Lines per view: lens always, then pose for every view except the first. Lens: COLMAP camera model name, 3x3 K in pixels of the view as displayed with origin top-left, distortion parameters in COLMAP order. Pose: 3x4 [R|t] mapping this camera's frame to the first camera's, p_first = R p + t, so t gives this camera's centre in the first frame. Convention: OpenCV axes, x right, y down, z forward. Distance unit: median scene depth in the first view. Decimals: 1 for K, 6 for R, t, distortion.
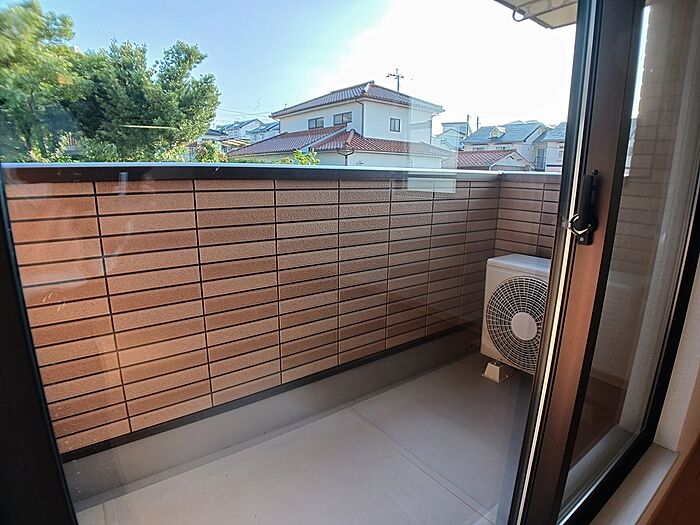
lens RADIAL K [[382.5, 0, 350.0], [0, 382.5, 262.5], [0, 0, 1]] dist [-0.062634, 0.000523]
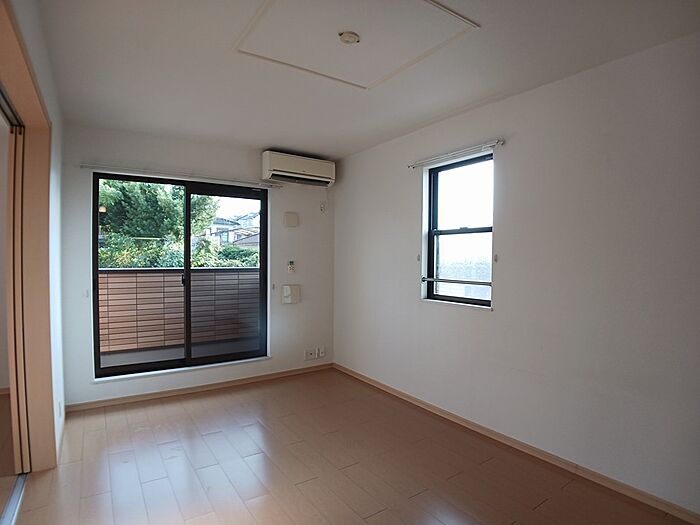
lens RADIAL K [[382.5, 0, 350.0], [0, 382.5, 262.5], [0, 0, 1]] dist [-0.062634, 0.000523]
pose [[0.999374, -0.007124, -0.034667, 0.162798], [-0.000442, 0.976940, -0.213513, 0.040628], [0.035388, 0.213395, 0.976325, -0.225181]]
